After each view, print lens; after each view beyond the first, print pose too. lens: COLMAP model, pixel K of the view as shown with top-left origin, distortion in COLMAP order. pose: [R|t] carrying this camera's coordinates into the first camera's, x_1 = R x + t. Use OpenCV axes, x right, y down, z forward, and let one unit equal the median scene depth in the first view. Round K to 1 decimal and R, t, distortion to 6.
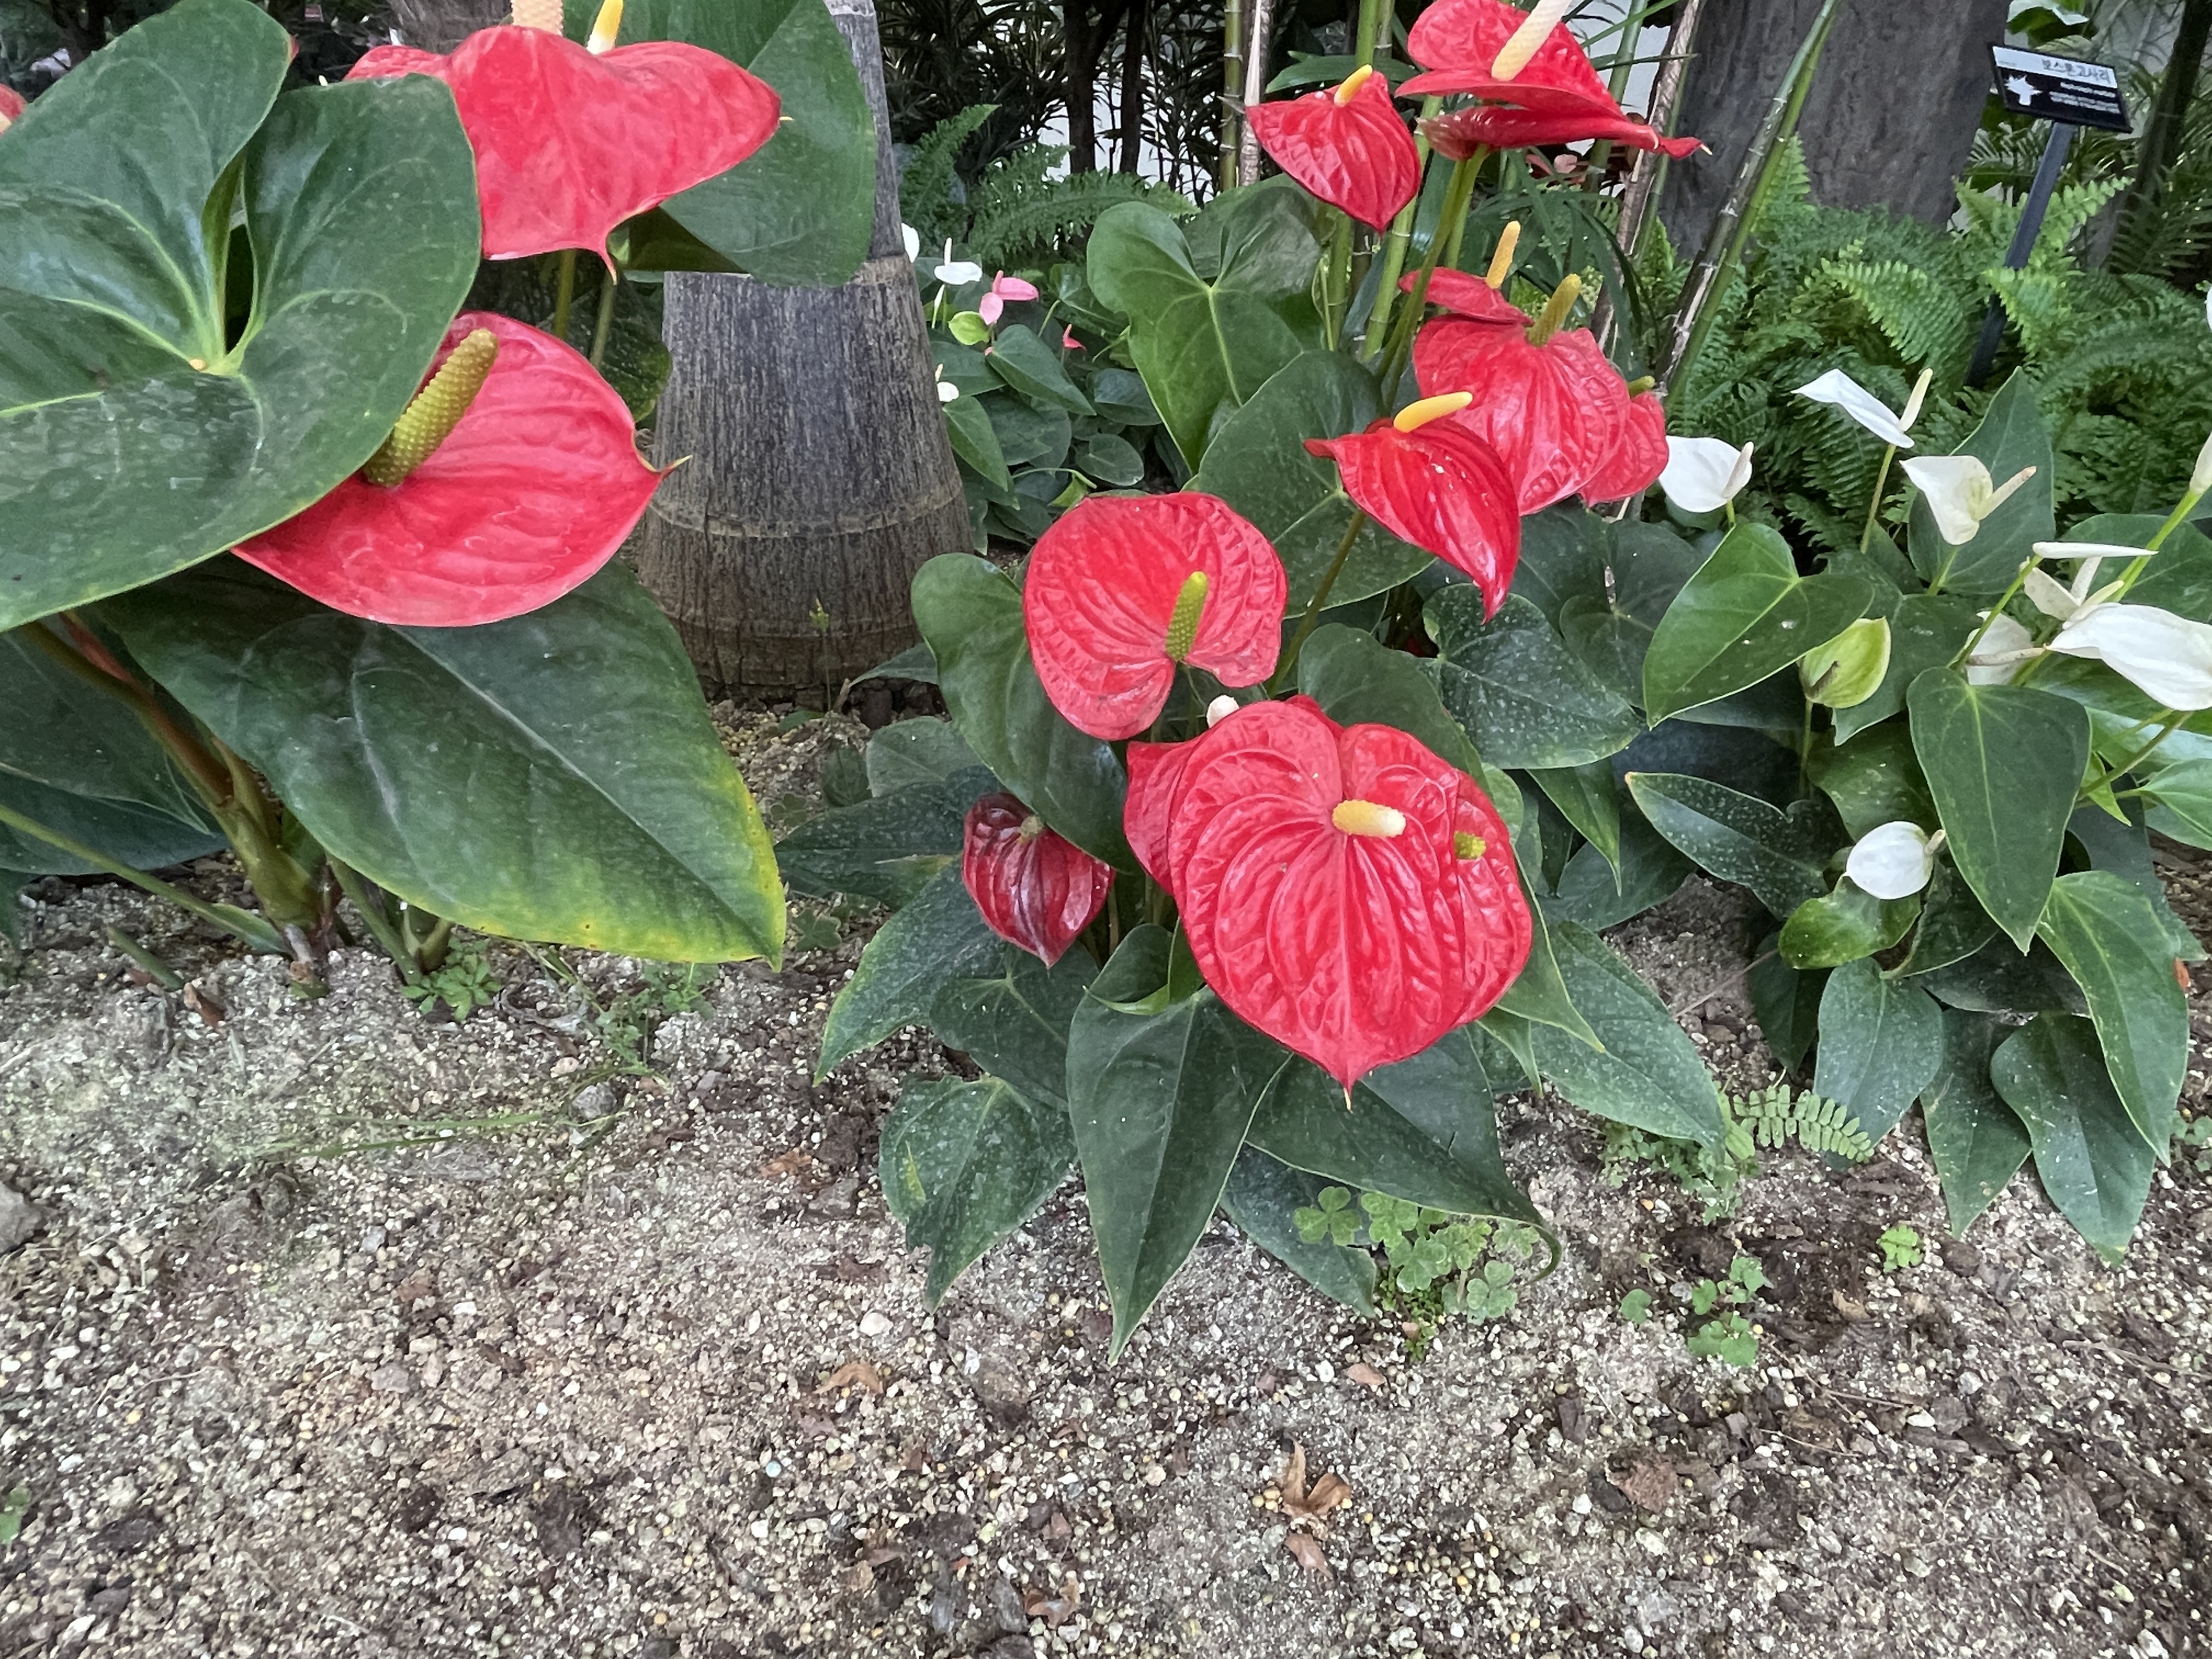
lens RADIAL K [[1358.2, 0, 1108.7], [0, 1358.2, 836.8], [0, 0, 1]] dist [-0.005941, 0.000325]
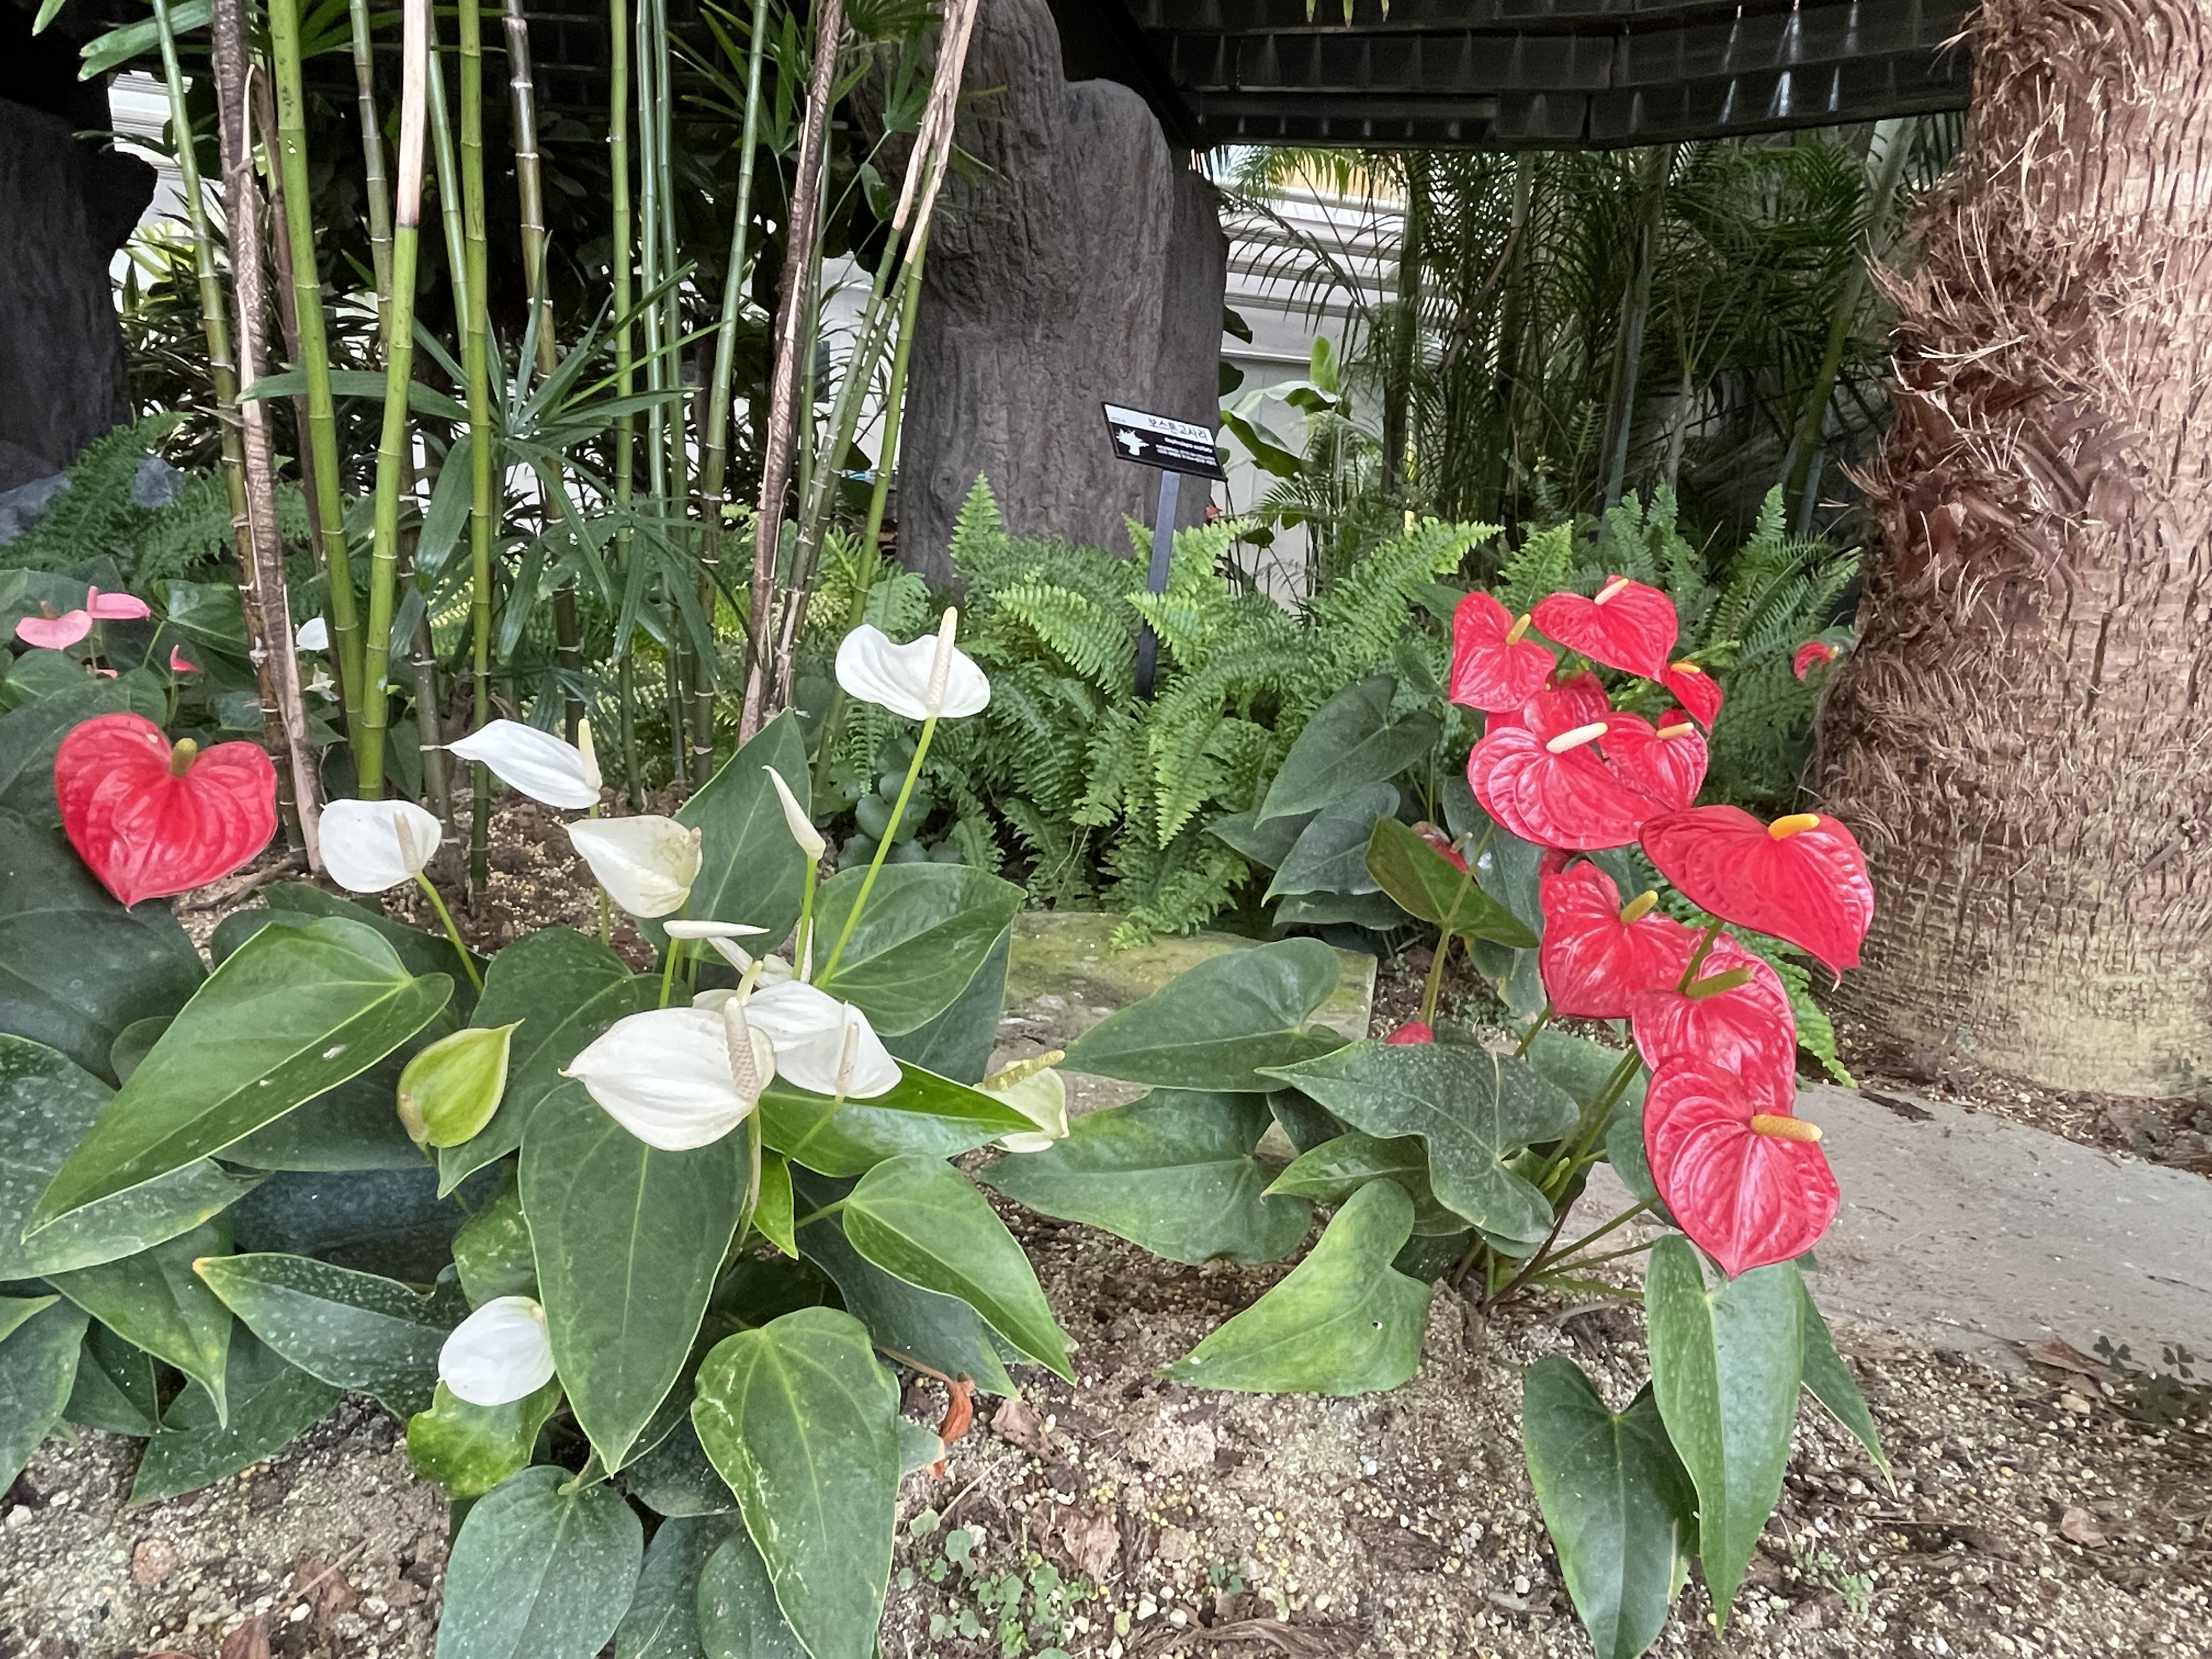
lens RADIAL K [[1358.2, 0, 1100.1], [0, 1358.2, 825.1], [0, 0, 1]] dist [-0.005941, 0.000325]
pose [[0.938310, -0.049542, 0.342227, 0.251212], [0.122534, 0.973101, -0.195091, -0.030568], [-0.323356, 0.224990, 0.919141, 0.051875]]
